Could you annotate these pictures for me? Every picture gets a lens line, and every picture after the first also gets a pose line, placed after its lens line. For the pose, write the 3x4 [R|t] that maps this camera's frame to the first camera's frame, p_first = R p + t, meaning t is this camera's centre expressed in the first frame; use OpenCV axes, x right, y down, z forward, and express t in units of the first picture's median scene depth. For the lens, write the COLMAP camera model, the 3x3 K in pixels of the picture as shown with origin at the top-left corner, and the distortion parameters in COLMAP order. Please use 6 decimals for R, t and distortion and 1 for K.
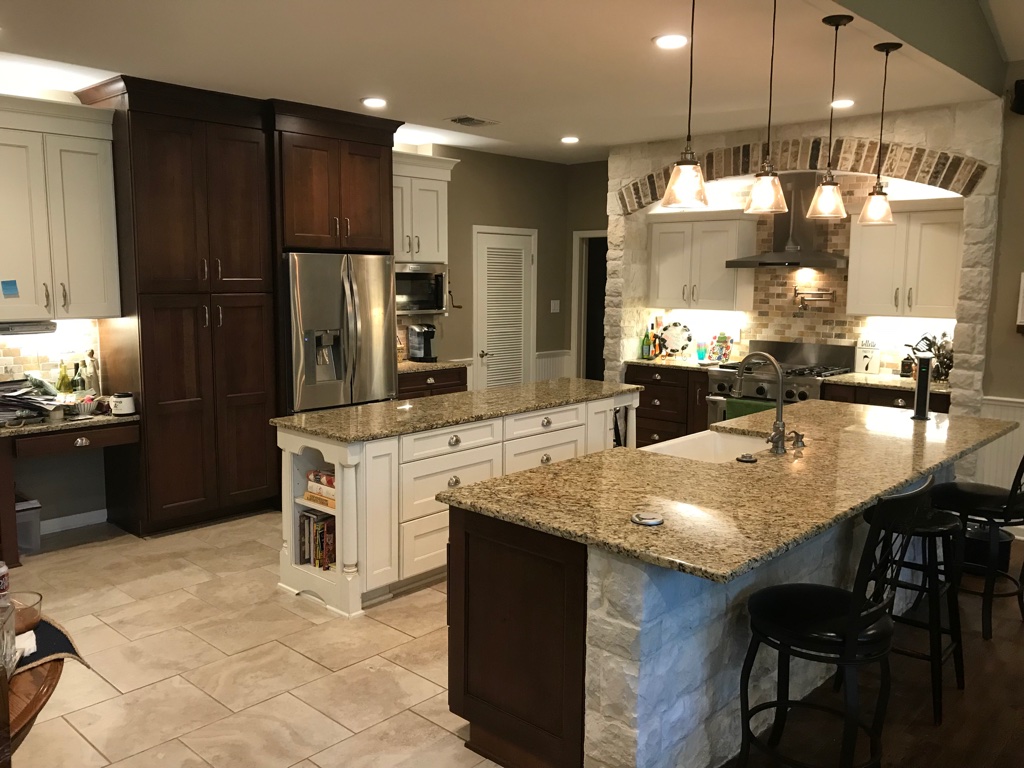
lens RADIAL K [[838.4, 0, 487.2], [0, 838.4, 375.1], [0, 0, 1]] dist [0.010048, -0.031987]
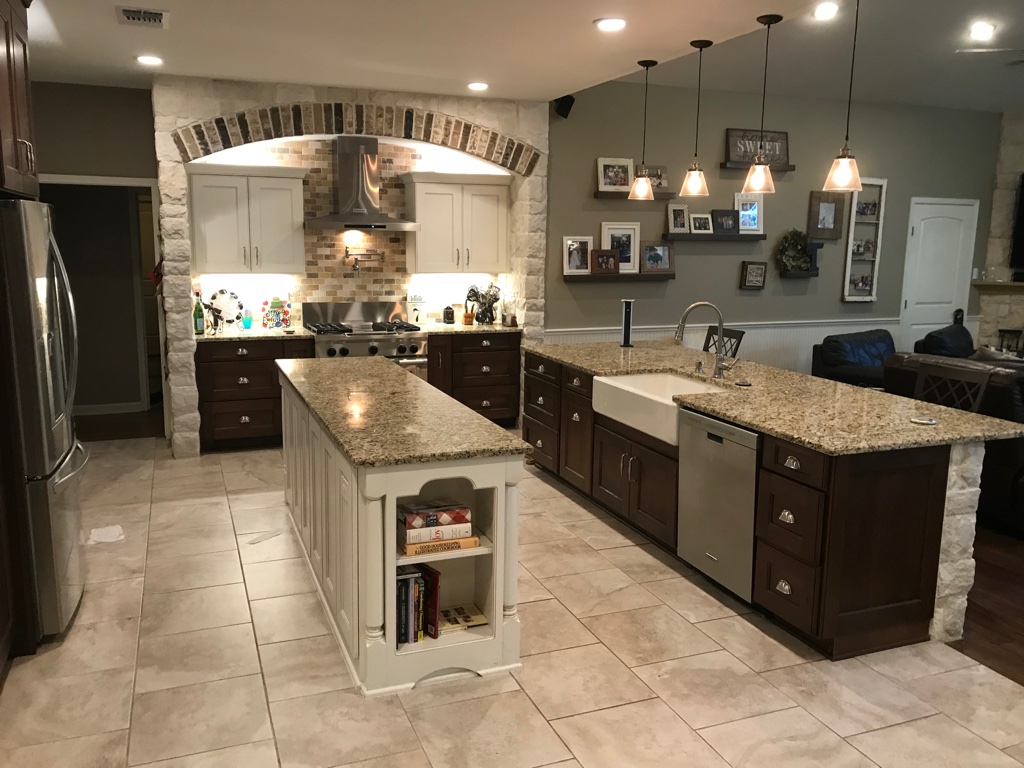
lens RADIAL K [[838.4, 0, 509.4], [0, 838.4, 385.2], [0, 0, 1]] dist [0.010048, -0.031987]
pose [[0.422393, -0.156526, 0.892795, -0.525896], [0.098908, 0.987054, 0.126257, -0.051819], [-0.901000, 0.034974, 0.432407, 0.399339]]
